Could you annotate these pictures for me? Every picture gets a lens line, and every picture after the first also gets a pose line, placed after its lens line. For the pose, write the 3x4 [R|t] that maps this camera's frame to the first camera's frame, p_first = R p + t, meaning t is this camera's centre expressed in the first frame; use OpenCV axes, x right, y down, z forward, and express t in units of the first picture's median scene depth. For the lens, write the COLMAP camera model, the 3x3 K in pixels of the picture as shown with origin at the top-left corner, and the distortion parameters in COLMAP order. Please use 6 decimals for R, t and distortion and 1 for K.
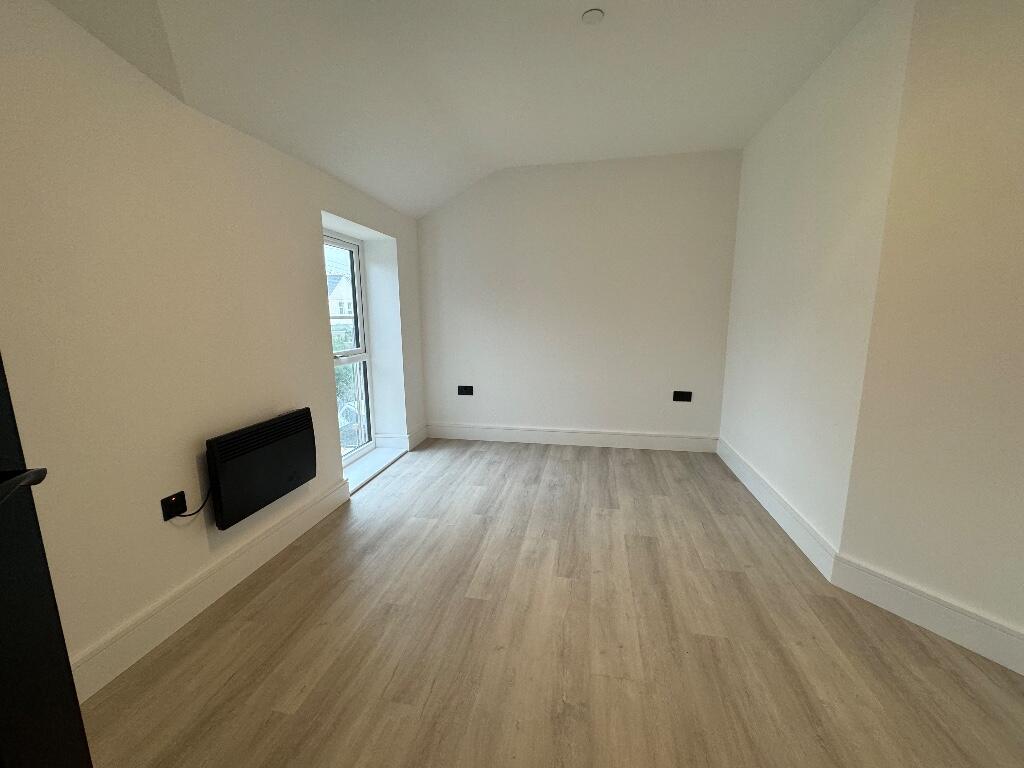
lens RADIAL K [[407.6, 0, 512.0], [0, 407.6, 384.0], [0, 0, 1]] dist [-0.006056, 0.000055]
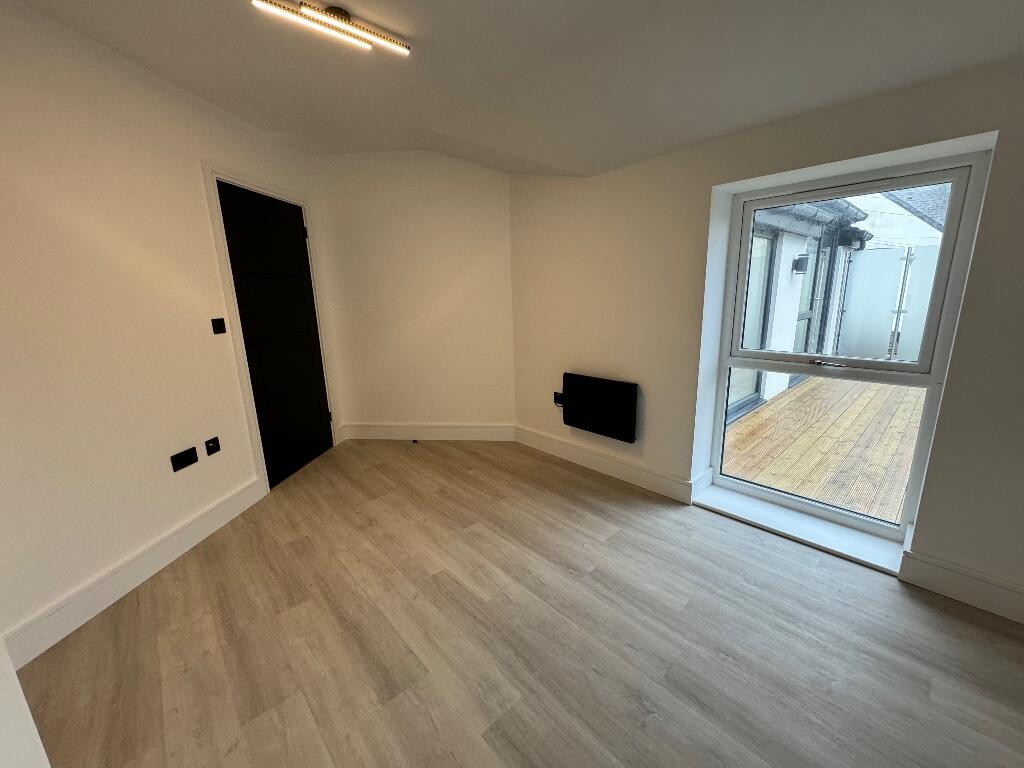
lens RADIAL K [[407.6, 0, 512.0], [0, 407.6, 384.0], [0, 0, 1]] dist [-0.006056, 0.000055]
pose [[-0.598513, 0.201649, -0.775319, 0.662287], [-0.103396, 0.940264, 0.324365, -0.308127], [0.794413, 0.274301, -0.541910, 1.456858]]
